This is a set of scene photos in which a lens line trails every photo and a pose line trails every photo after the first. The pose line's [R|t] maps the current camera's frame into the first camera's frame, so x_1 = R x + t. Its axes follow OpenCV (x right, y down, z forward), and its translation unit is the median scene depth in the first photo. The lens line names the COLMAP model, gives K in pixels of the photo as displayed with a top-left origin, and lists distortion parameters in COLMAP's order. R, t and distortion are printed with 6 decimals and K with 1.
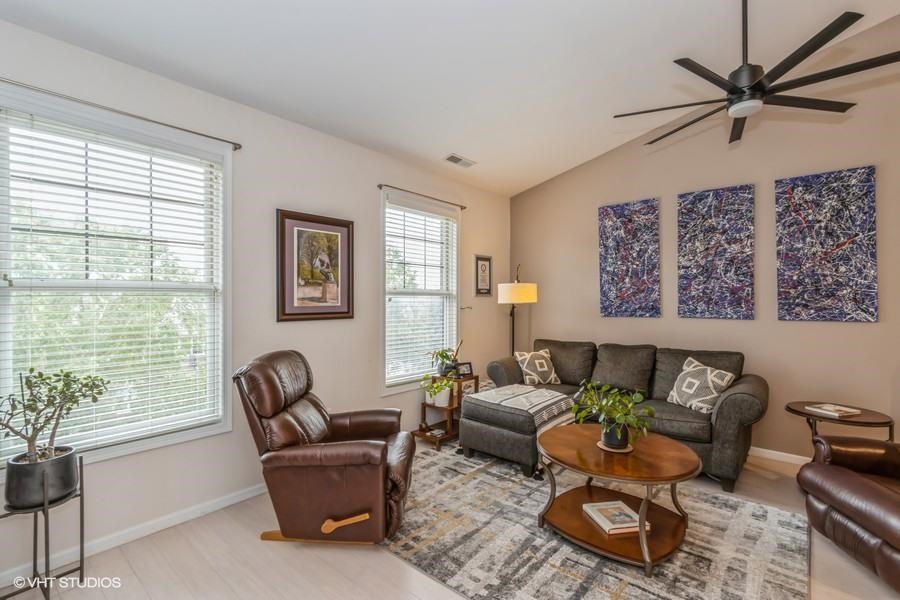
lens RADIAL K [[413.0, 0, 450.0], [0, 413.0, 300.0], [0, 0, 1]] dist [0.001286, 0.000076]
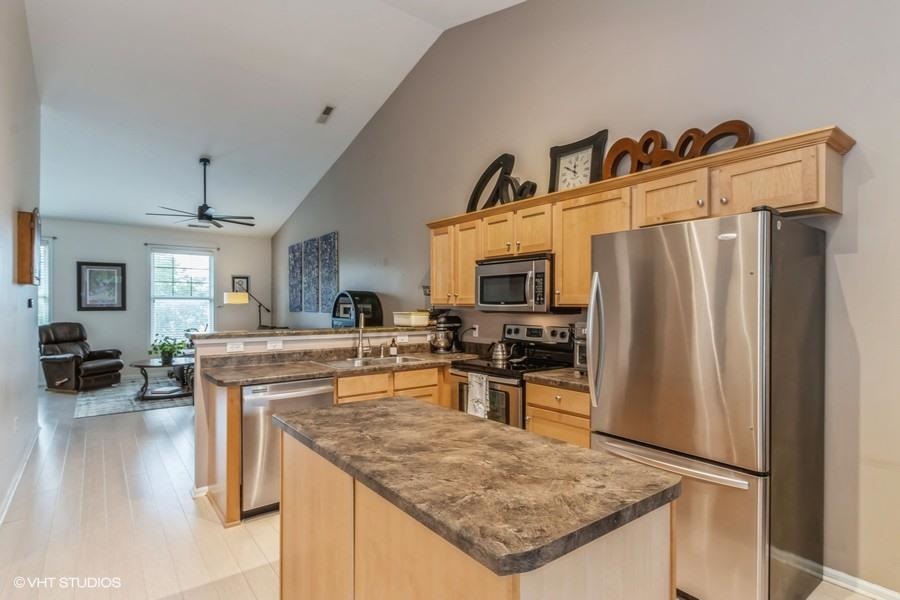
lens RADIAL K [[463.2, 0, 450.7], [0, 463.2, 306.0], [0, 0, 1]] dist [0.002055, 0.000519]
pose [[0.976316, 0.002206, -0.216338, 1.978948], [-0.001741, 0.999996, 0.002338, 0.015620], [0.216342, -0.001906, 0.976316, -0.978222]]
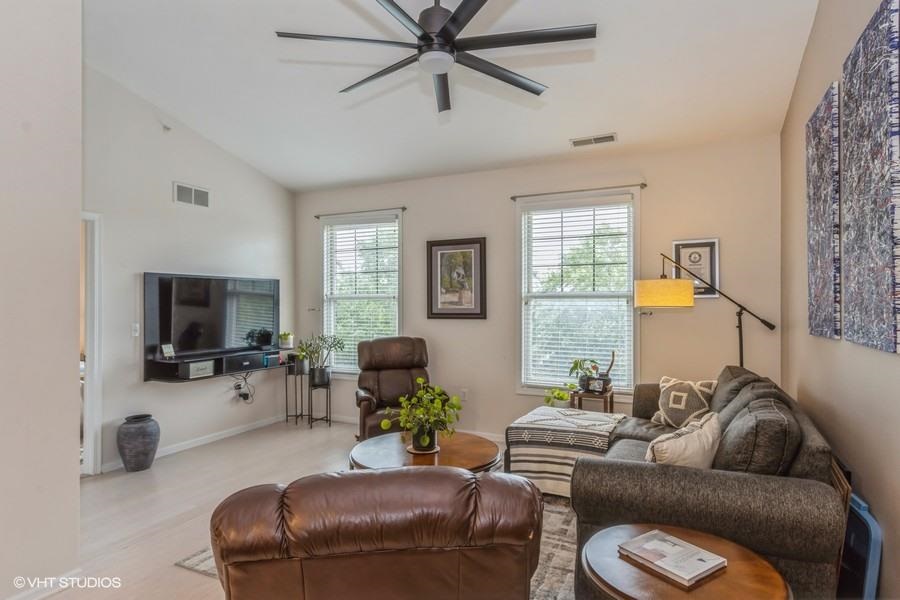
lens RADIAL K [[503.8, 0, 450.0], [0, 503.8, 300.0], [0, 0, 1]] dist [-0.000288, 0.000127]
pose [[0.256579, -0.008401, -0.966487, 1.201989], [0.001424, 0.999964, -0.008314, 0.001939], [0.966522, 0.000756, 0.256581, 0.564685]]
